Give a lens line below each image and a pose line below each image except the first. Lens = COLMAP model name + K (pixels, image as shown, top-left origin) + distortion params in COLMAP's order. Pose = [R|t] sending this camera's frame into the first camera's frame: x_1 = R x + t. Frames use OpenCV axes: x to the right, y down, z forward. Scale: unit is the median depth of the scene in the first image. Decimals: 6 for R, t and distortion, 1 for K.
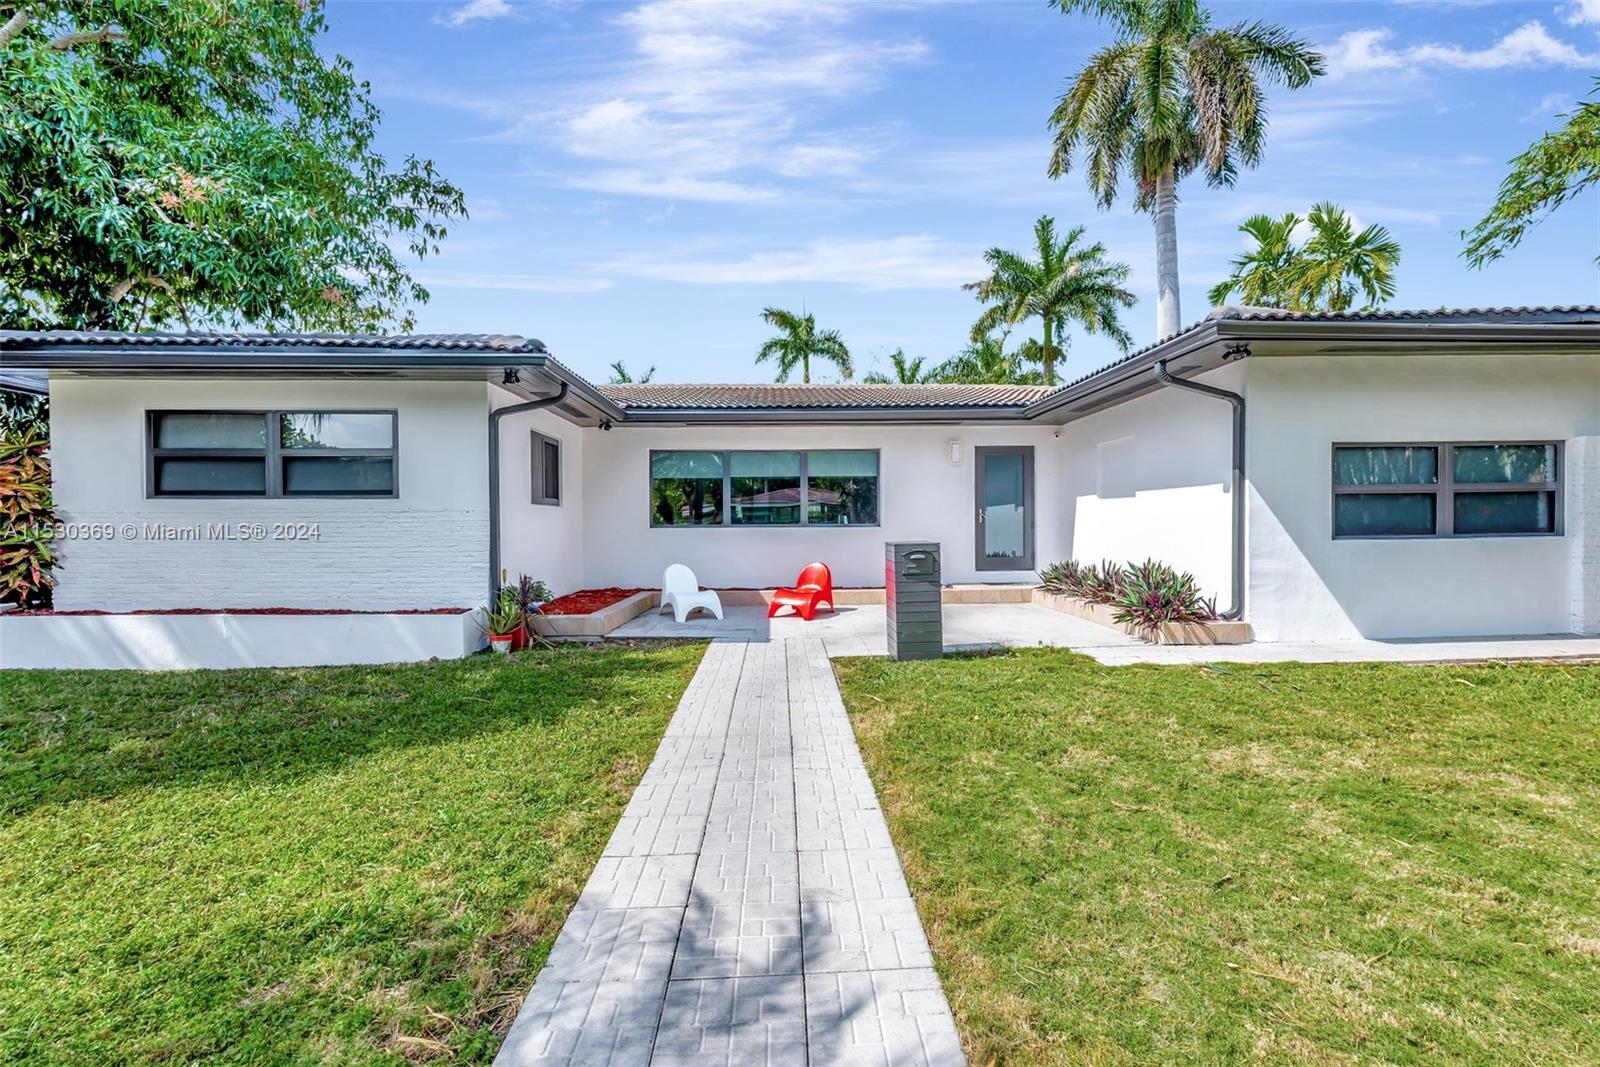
lens RADIAL K [[738.1, 0, 816.5], [0, 738.1, 565.5], [0, 0, 1]] dist [-0.001129, -0.000030]
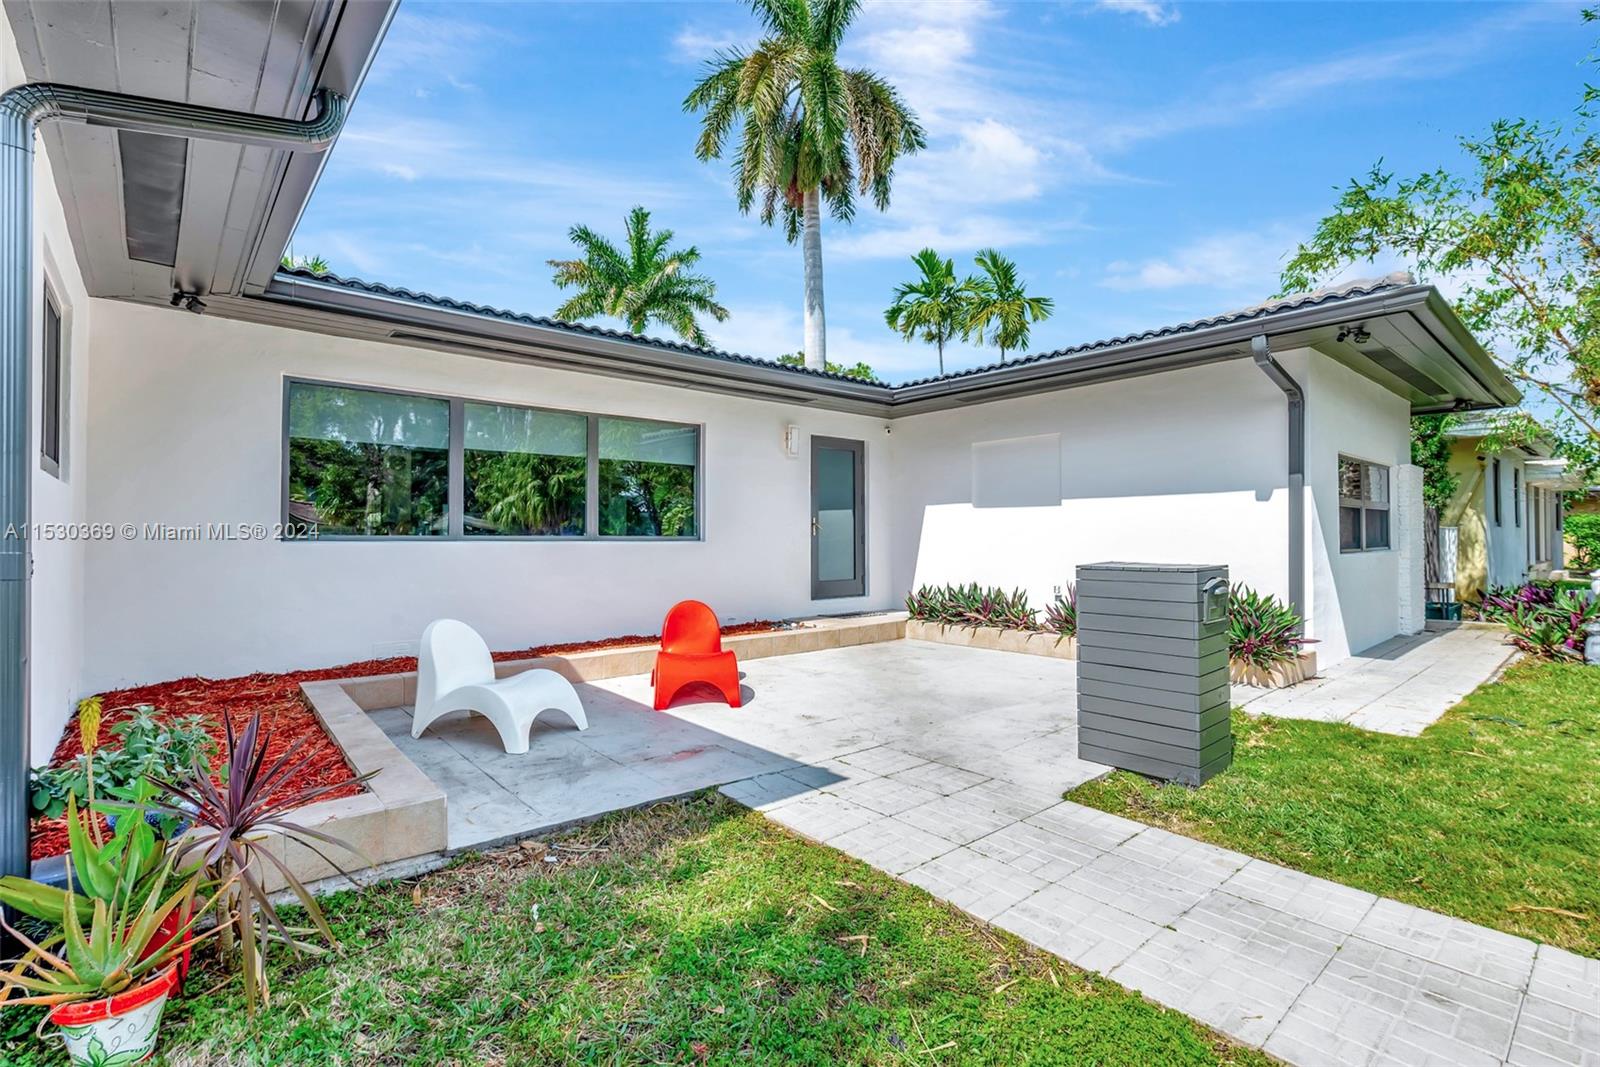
lens RADIAL K [[752.1, 0, 817.8], [0, 752.1, 536.1], [0, 0, 1]] dist [-0.000855, -0.000129]
pose [[0.783361, 0.009368, 0.621497, -0.253528], [0.031279, 0.998025, -0.054469, -0.016245], [-0.620780, 0.062109, 0.781521, 0.398795]]
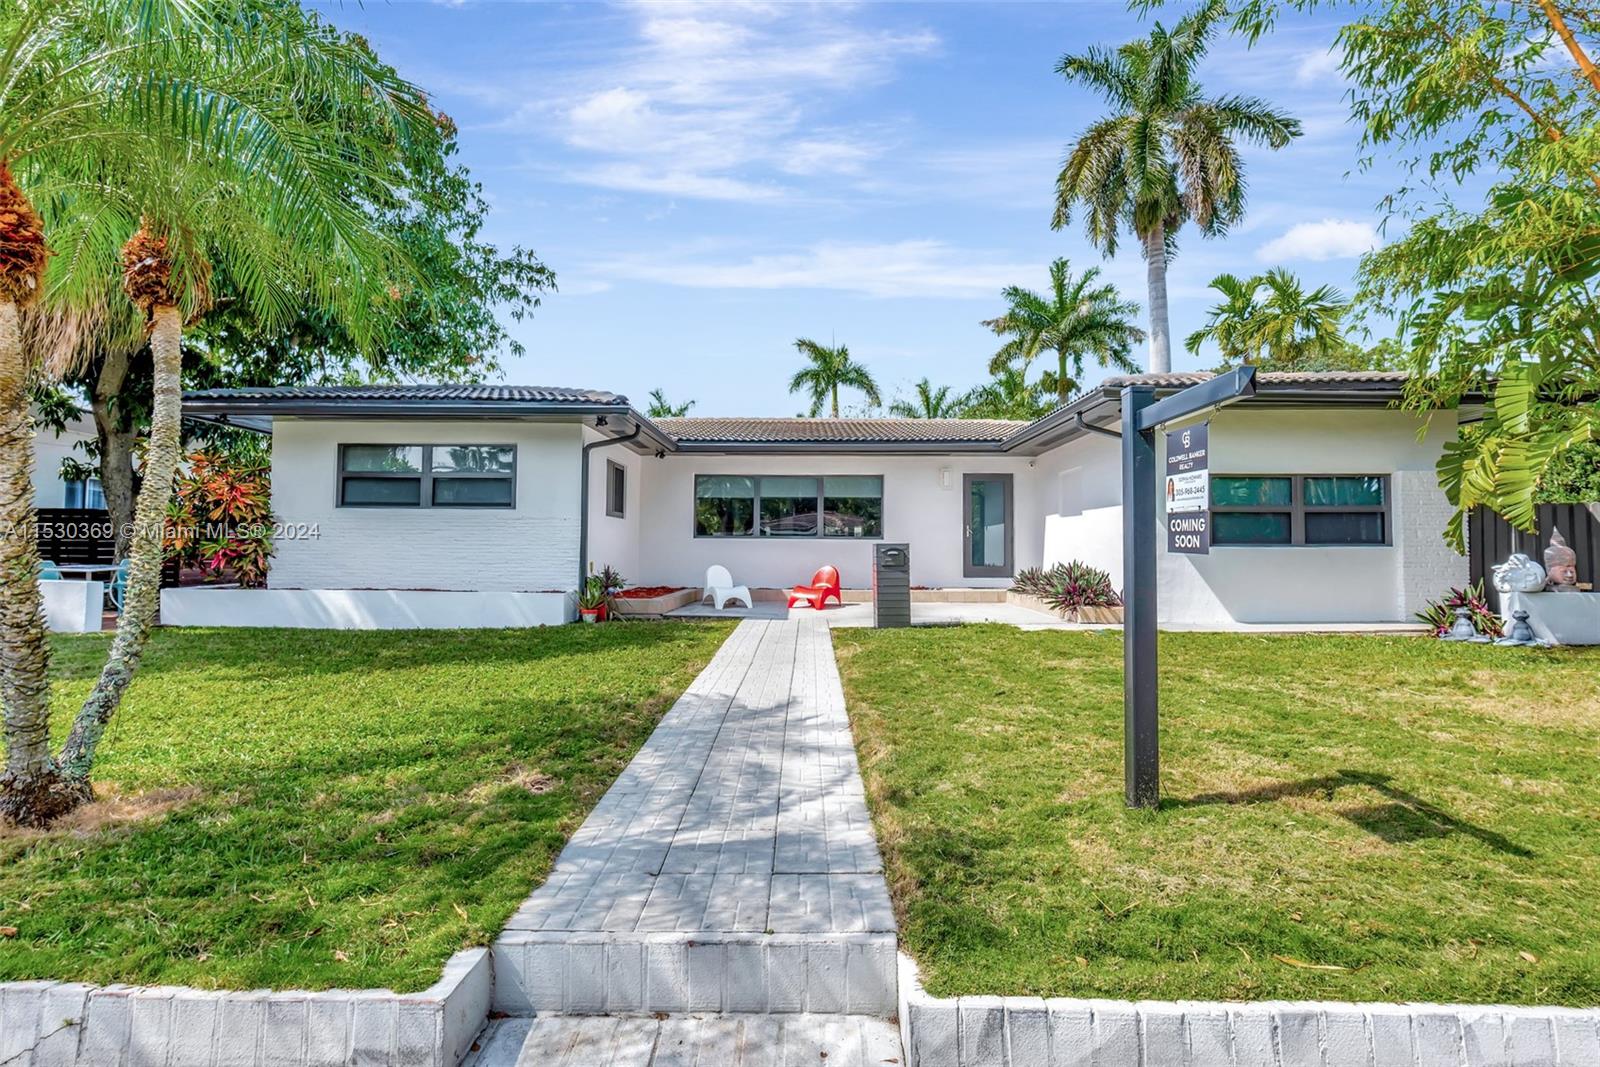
lens RADIAL K [[765.0, 0, 809.0], [0, 765.0, 554.7], [0, 0, 1]] dist [-0.016178, -0.000141]
pose [[0.998589, 0.012926, -0.051504, 0.029767], [-0.015480, 0.998654, -0.049497, 0.036014], [0.050795, 0.050225, 0.997445, -0.246298]]
